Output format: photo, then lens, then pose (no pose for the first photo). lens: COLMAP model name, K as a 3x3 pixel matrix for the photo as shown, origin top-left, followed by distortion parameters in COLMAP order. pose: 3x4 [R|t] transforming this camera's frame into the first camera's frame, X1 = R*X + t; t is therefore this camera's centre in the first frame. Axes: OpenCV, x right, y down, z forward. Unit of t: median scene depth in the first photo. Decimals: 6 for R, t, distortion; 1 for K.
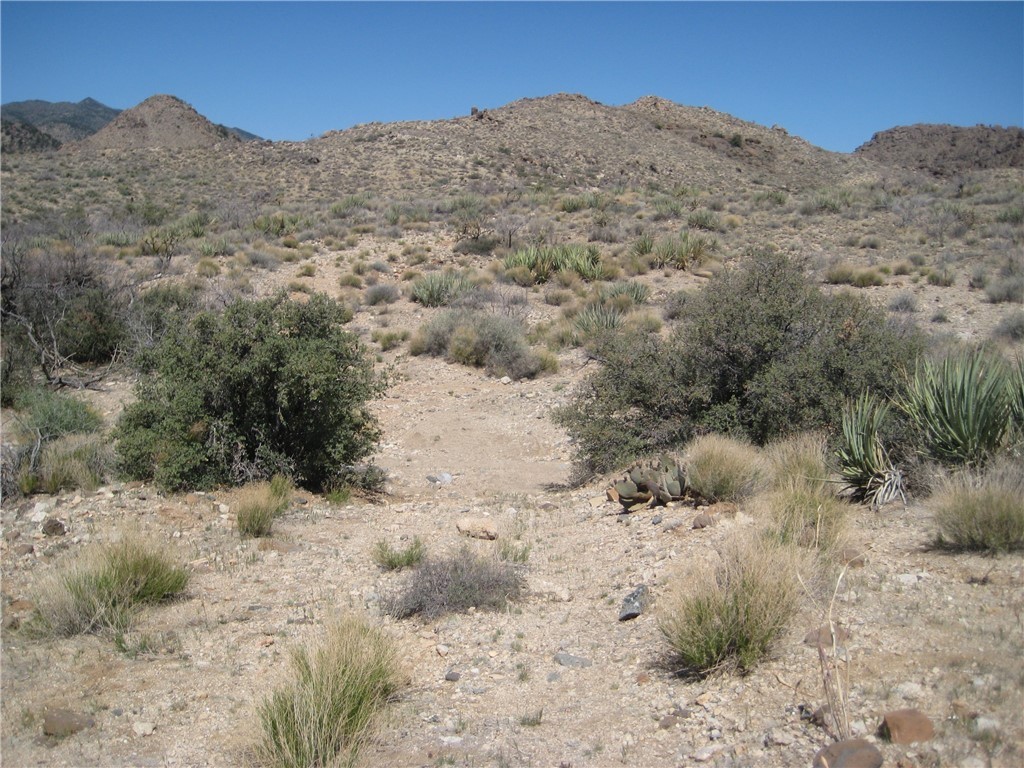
lens RADIAL K [[1043.4, 0, 509.8], [0, 1043.4, 372.6], [0, 0, 1]] dist [-0.156567, 0.190484]
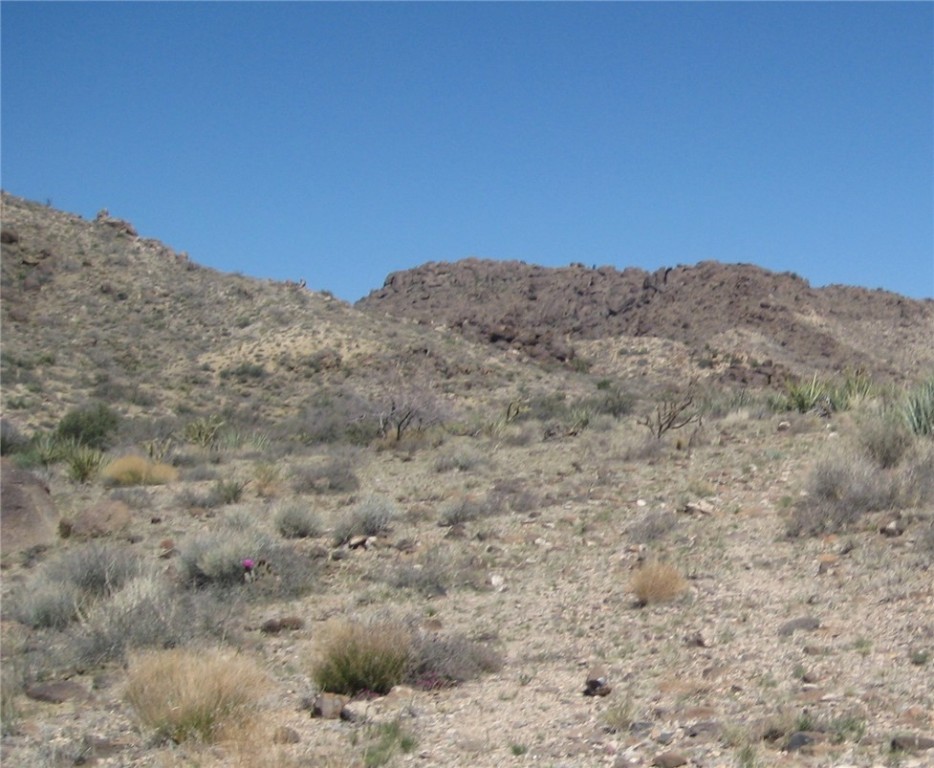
lens RADIAL K [[998.1, 0, 467.0], [0, 998.1, 384.0], [0, 0, 1]] dist [0.001491, -0.000111]
pose [[0.942979, 0.018708, 0.332327, 0.233233], [0.040836, 0.984375, -0.171286, -0.092487], [-0.330339, 0.175090, 0.927480, 0.538189]]
